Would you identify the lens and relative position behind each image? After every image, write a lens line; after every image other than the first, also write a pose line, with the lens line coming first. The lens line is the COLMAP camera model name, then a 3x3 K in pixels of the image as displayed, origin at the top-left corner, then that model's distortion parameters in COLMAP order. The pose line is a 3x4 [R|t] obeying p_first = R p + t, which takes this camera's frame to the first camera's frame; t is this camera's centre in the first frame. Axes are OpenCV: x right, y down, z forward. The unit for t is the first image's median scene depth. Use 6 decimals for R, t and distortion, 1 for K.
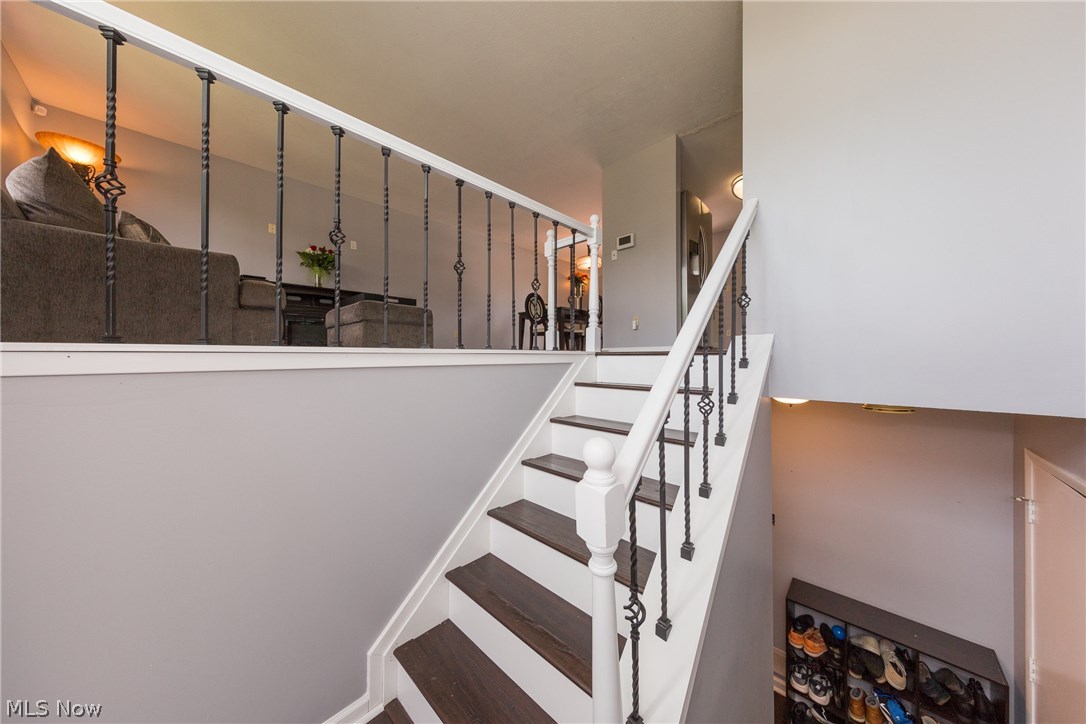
lens RADIAL K [[343.6, 0, 539.9], [0, 343.6, 354.9], [0, 0, 1]] dist [0.011278, 0.000064]
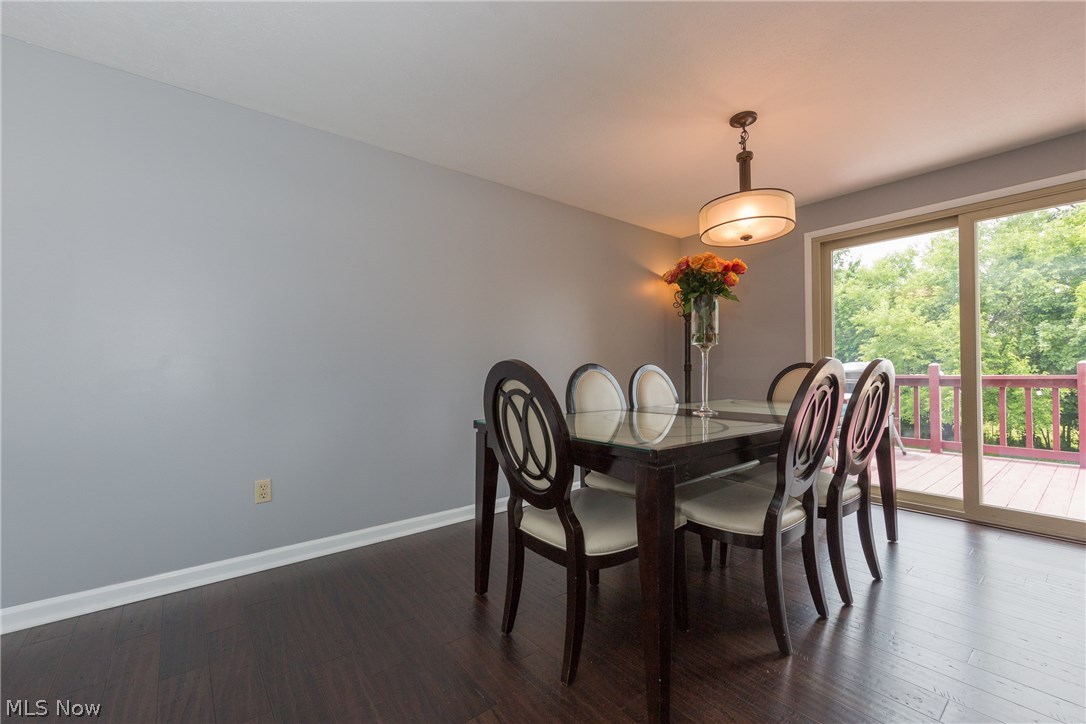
lens RADIAL K [[462.0, 0, 545.9], [0, 462.0, 363.6], [0, 0, 1]] dist [0.017769, -0.000110]
pose [[0.993678, -0.007602, -0.112008, 0.035981], [0.005838, 0.999854, -0.016066, -0.194311], [0.112114, 0.015310, 0.993577, 0.811072]]
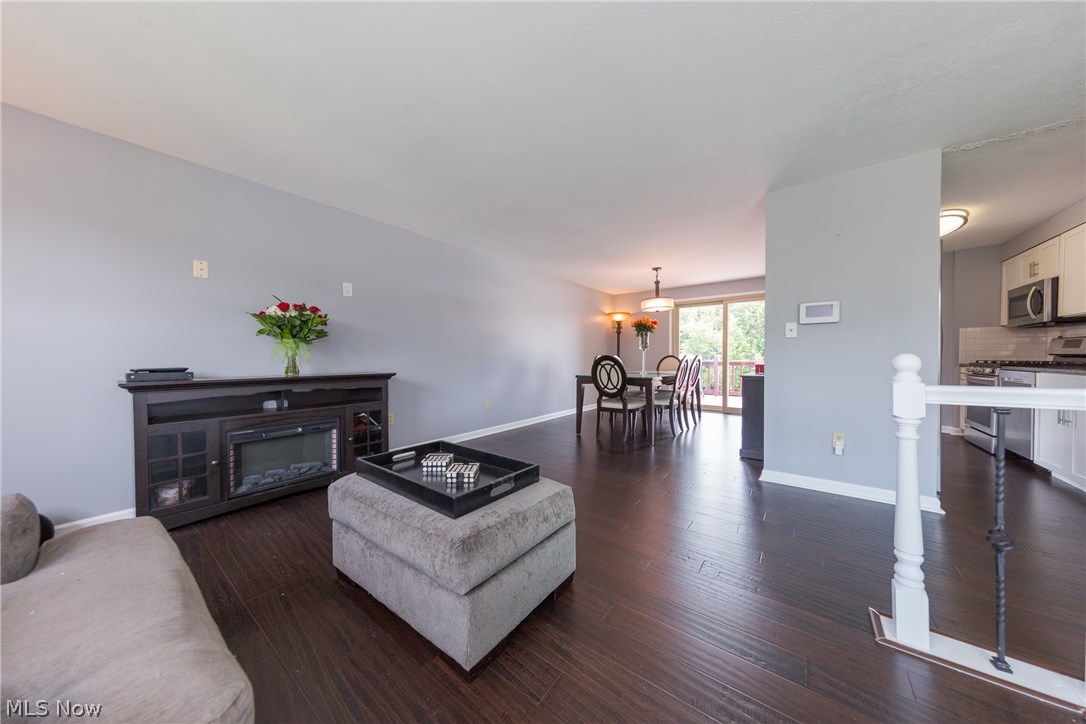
lens RADIAL K [[343.6, 0, 546.9], [0, 343.6, 361.9], [0, 0, 1]] dist [0.011278, 0.000064]
pose [[0.993230, -0.000617, 0.116160, -0.254697], [-0.000672, 0.999939, 0.011063, -0.194412], [-0.116160, -0.011067, 0.993169, 0.338246]]
